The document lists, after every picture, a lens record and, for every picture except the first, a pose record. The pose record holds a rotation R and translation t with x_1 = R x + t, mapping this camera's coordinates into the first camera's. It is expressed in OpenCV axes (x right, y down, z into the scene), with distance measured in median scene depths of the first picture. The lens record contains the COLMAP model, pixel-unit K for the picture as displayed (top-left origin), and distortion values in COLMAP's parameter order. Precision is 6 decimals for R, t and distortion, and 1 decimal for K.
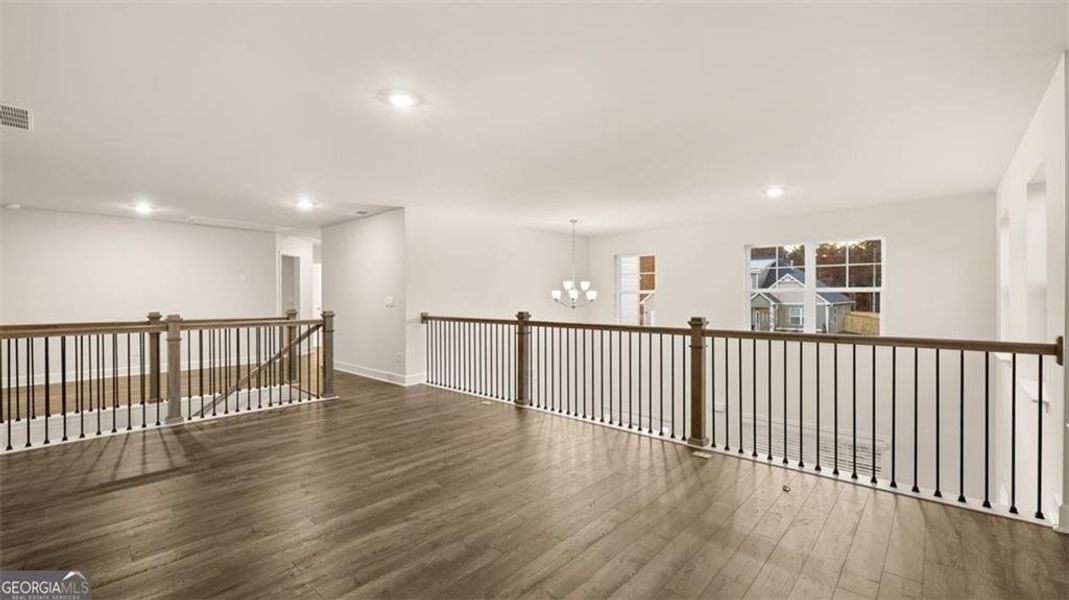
lens RADIAL K [[452.9, 0, 534.5], [0, 452.9, 300.0], [0, 0, 1]] dist [0.013103, -0.000128]
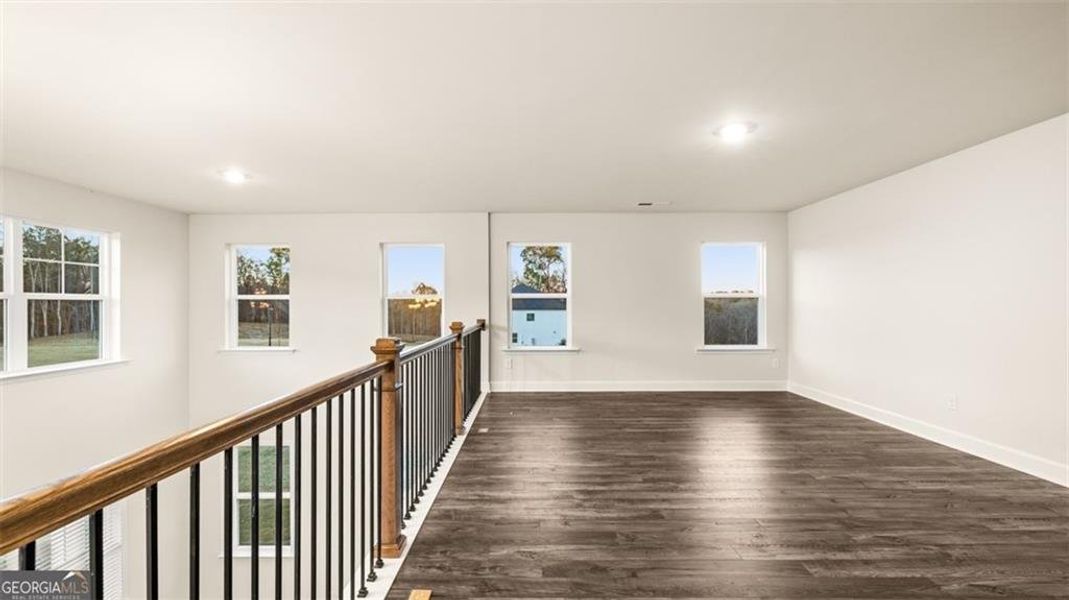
lens RADIAL K [[446.1, 0, 531.7], [0, 446.1, 303.9], [0, 0, 1]] dist [-0.001013, 0.000556]
pose [[-0.672844, 0.004910, 0.739768, -0.415737], [0.009405, 0.999954, 0.001917, -0.006374], [-0.739725, 0.008247, -0.672859, 1.139802]]
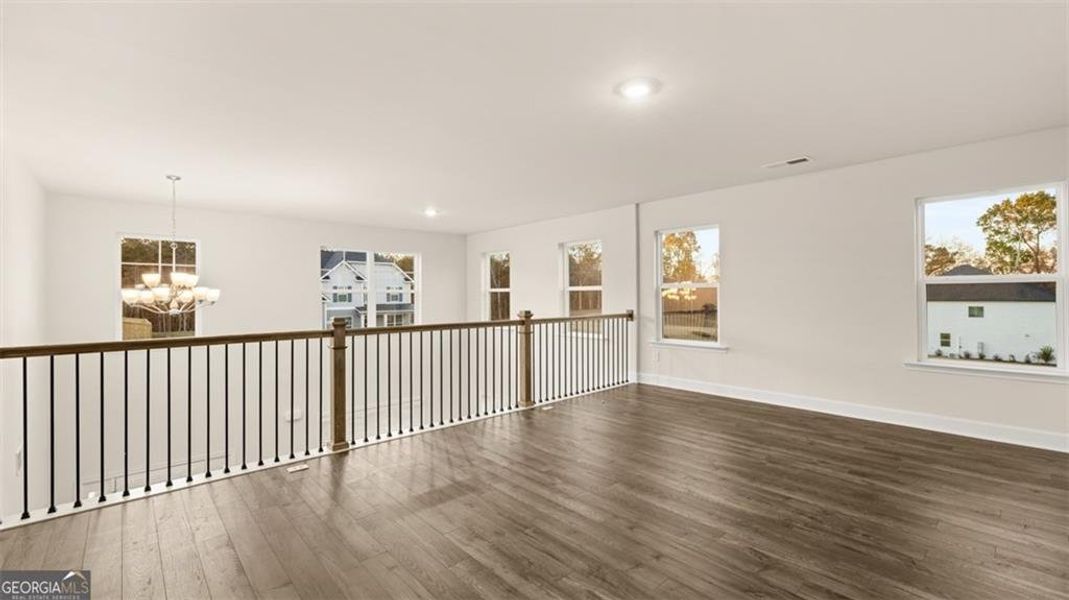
lens RADIAL K [[446.1, 0, 531.7], [0, 446.1, 303.9], [0, 0, 1]] dist [-0.001013, 0.000556]
pose [[0.088370, -0.016324, 0.995954, -0.662222], [0.011224, 0.999819, 0.015392, -0.001966], [-0.996024, 0.009818, 0.088537, 0.607686]]
